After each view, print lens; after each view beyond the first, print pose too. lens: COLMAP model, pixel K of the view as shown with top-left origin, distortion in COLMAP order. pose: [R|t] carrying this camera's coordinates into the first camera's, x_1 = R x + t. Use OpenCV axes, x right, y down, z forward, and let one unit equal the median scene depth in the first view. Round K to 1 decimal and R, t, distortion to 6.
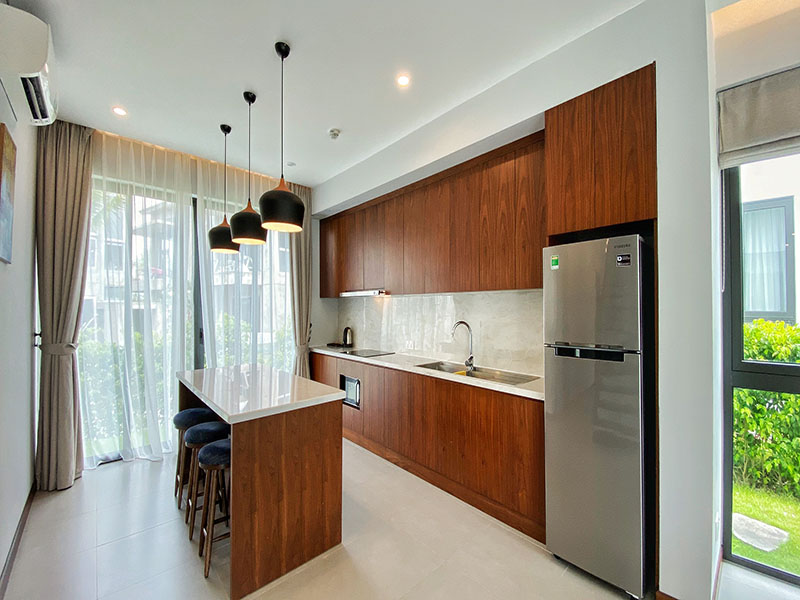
lens RADIAL K [[326.8, 0, 387.8], [0, 326.8, 308.8], [0, 0, 1]] dist [-0.001882, -0.000360]
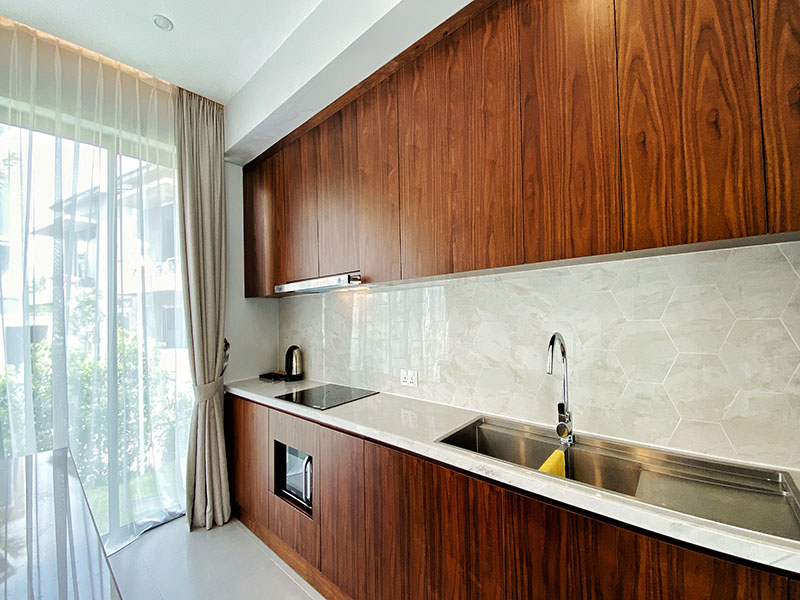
lens RADIAL K [[321.1, 0, 399.3], [0, 321.1, 309.1], [0, 0, 1]] dist [0.010737, -0.016064]
pose [[0.988684, -0.019253, 0.148771, -0.022308], [0.023399, 0.999384, -0.026169, 0.011096], [-0.148176, 0.029354, 0.988525, 0.466875]]
